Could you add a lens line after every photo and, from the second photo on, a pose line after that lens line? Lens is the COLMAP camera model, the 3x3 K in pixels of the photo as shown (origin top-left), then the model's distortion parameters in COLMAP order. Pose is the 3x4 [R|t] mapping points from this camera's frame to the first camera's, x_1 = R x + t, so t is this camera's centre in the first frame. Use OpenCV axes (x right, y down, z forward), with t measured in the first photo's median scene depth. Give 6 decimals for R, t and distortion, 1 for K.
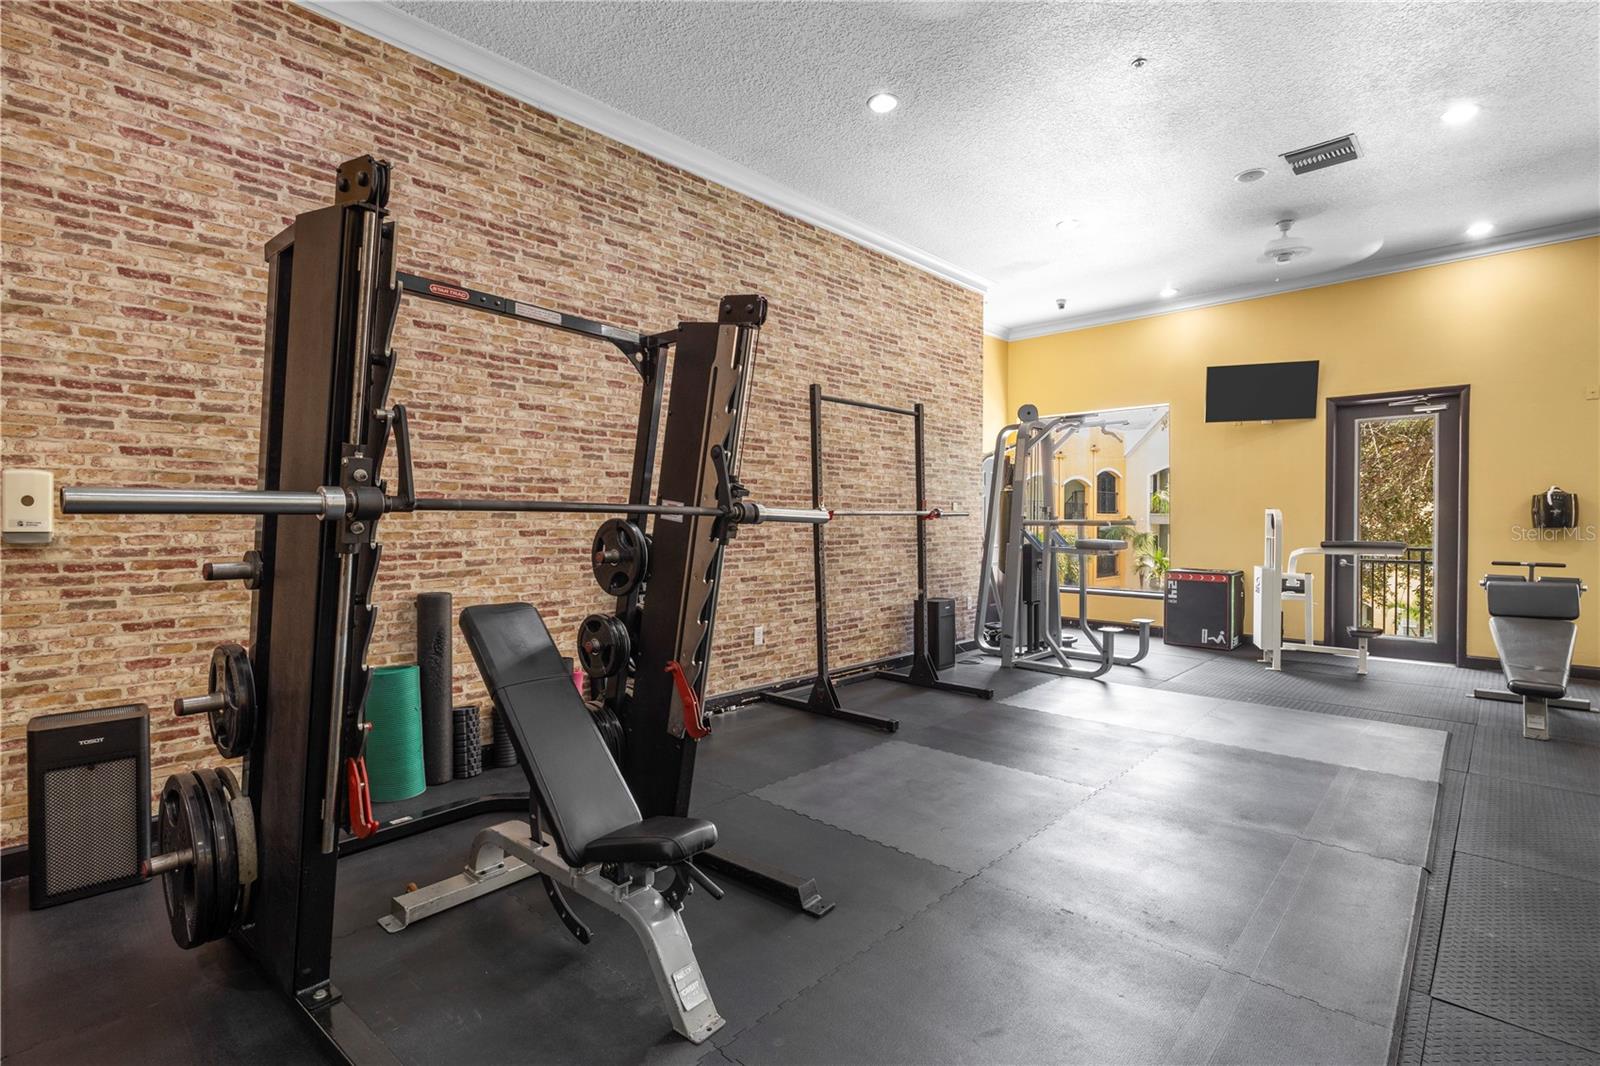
lens RADIAL K [[747.7, 0, 800.0], [0, 747.7, 533.0], [0, 0, 1]] dist [-0.000722, -0.000195]
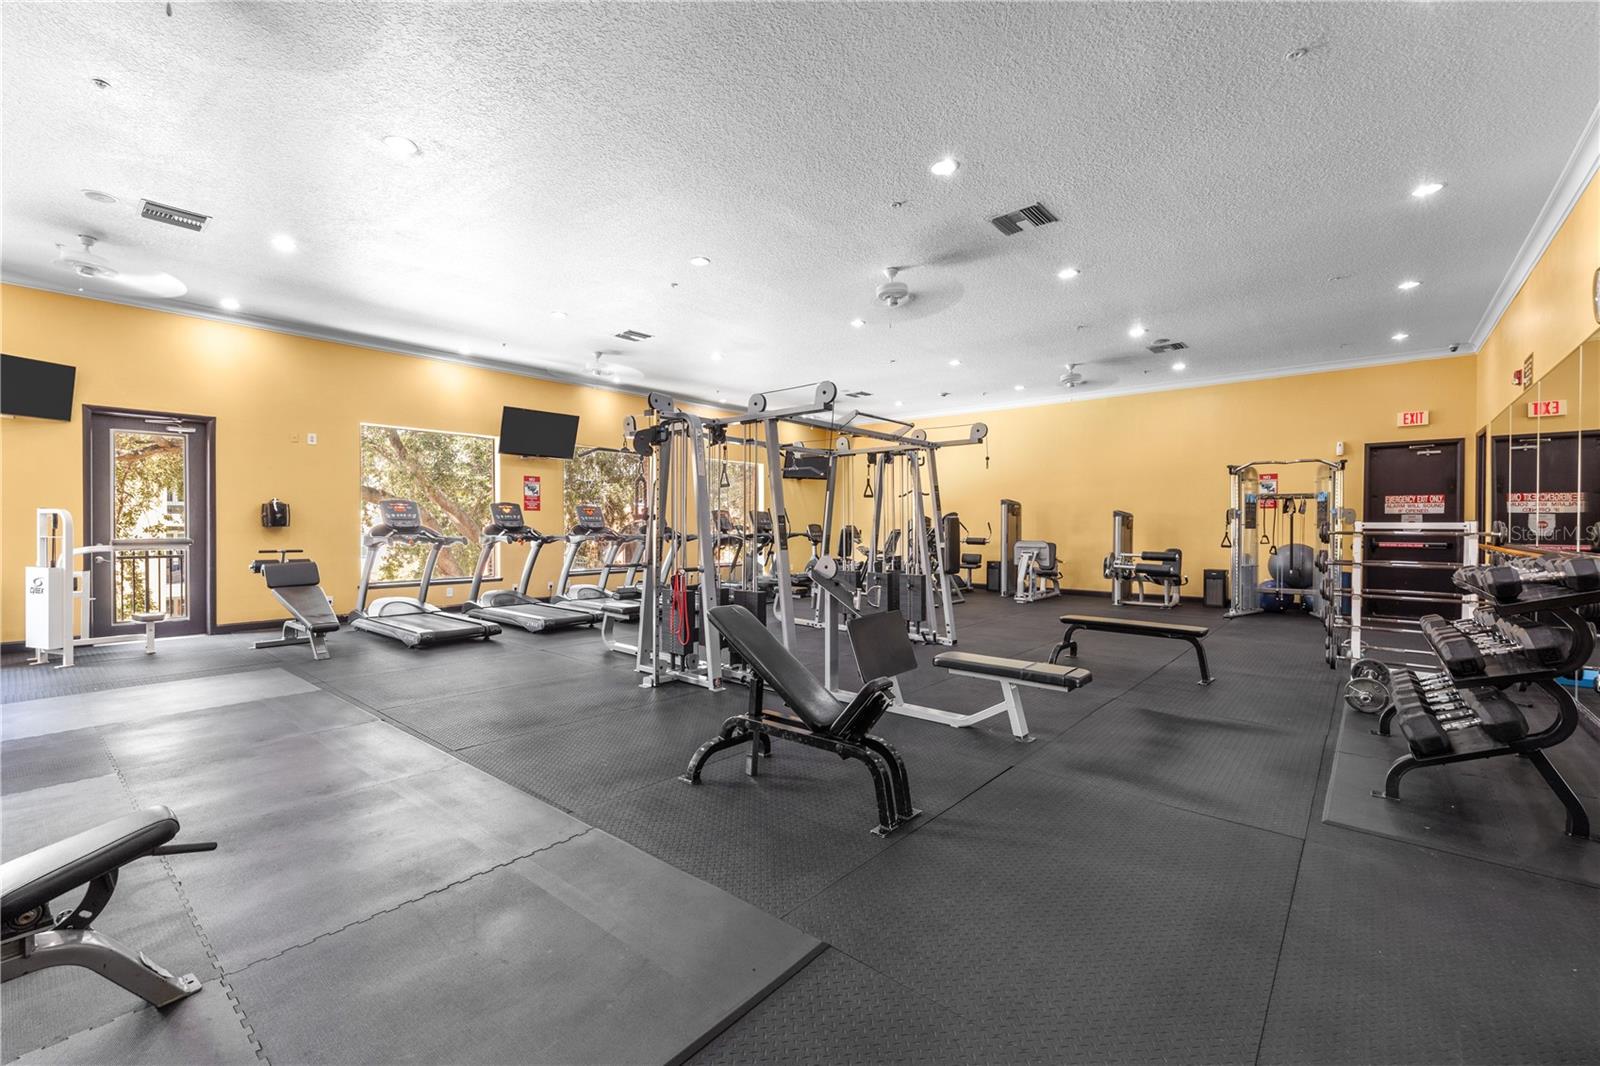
lens RADIAL K [[674.8, 0, 800.0], [0, 674.8, 533.0], [0, 0, 1]] dist [0.000169, -0.000081]
pose [[-0.054280, -0.009603, 0.998480, -0.334557], [0.009379, 0.999905, 0.010127, 0.001623], [-0.998482, 0.009914, -0.054184, 0.045305]]
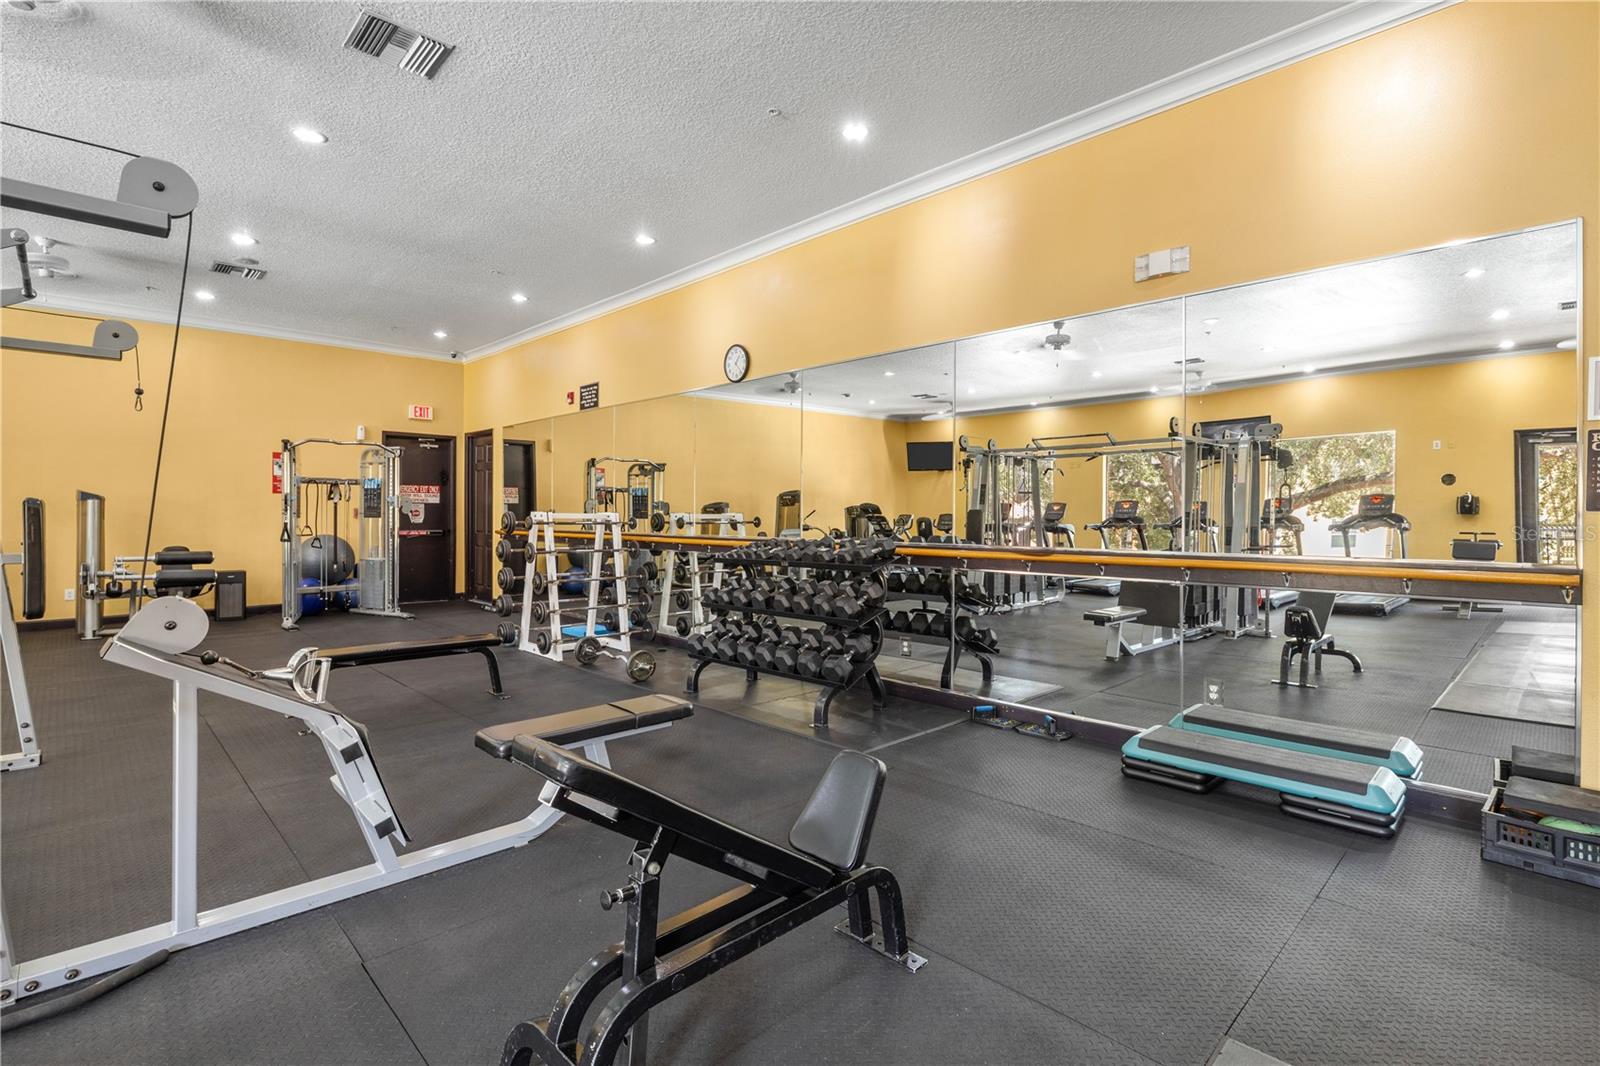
lens RADIAL K [[742.4, 0, 798.7], [0, 742.4, 514.7], [0, 0, 1]] dist [0.001160, 0.000347]
pose [[-0.999268, -0.002241, 0.038197, 0.140312], [-0.001821, 0.999938, 0.011009, -0.006427], [-0.038219, 0.010931, -0.999210, 0.304355]]
